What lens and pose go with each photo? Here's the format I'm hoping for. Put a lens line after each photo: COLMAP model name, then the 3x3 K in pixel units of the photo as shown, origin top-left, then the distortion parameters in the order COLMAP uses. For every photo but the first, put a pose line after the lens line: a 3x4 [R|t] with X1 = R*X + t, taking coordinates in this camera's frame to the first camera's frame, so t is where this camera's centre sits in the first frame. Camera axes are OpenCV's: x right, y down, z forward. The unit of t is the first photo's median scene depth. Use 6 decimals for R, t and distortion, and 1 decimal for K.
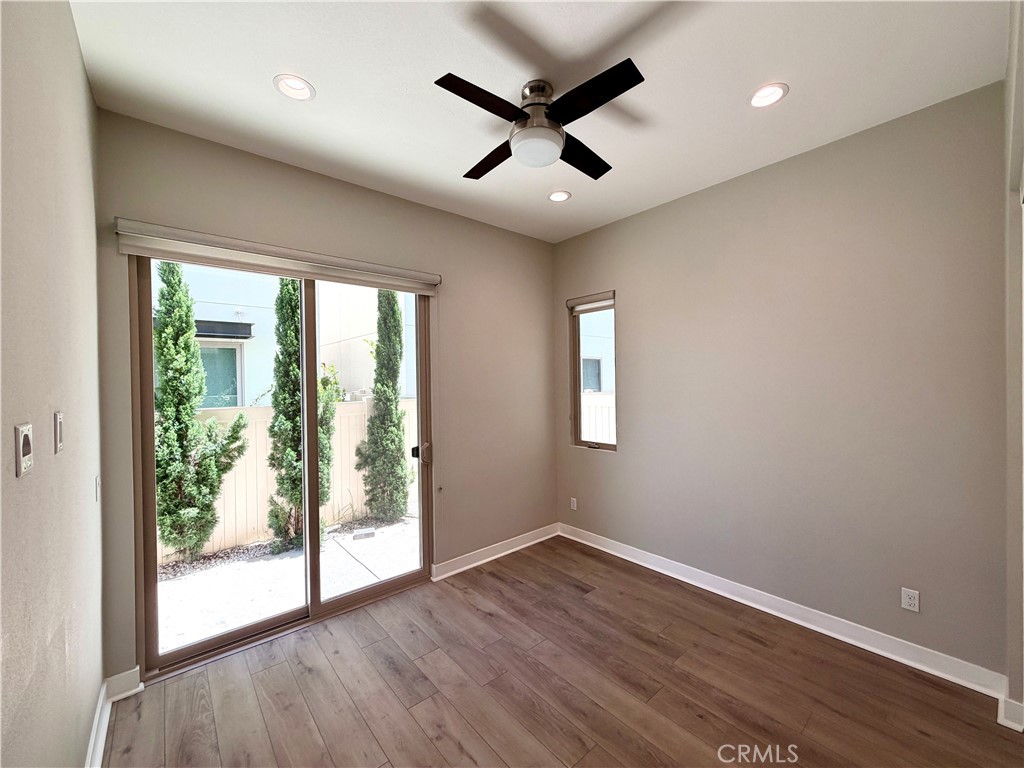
lens RADIAL K [[409.4, 0, 511.3], [0, 409.4, 386.1], [0, 0, 1]] dist [0.000032, 0.000262]
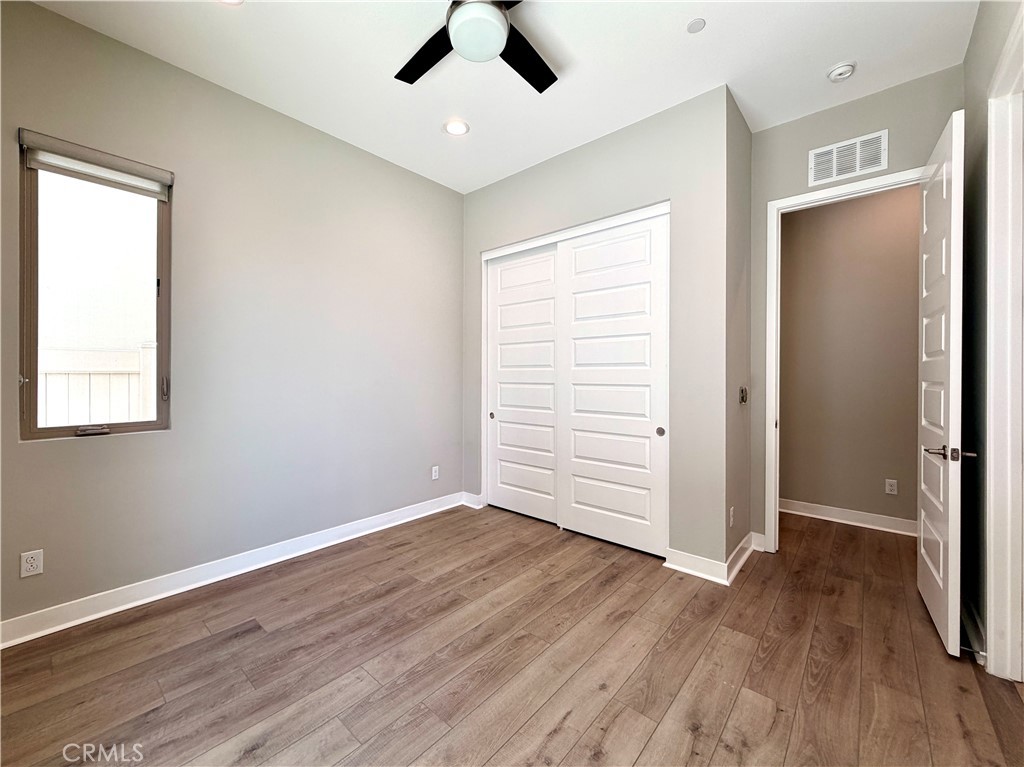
lens RADIAL K [[409.4, 0, 511.7], [0, 409.4, 375.9], [0, 0, 1]] dist [0.000032, 0.000262]
pose [[-0.146626, 0.011415, 0.989126, -0.672735], [0.010760, 0.999893, -0.009944, 0.139183], [-0.989134, 0.009185, -0.146733, 0.877955]]
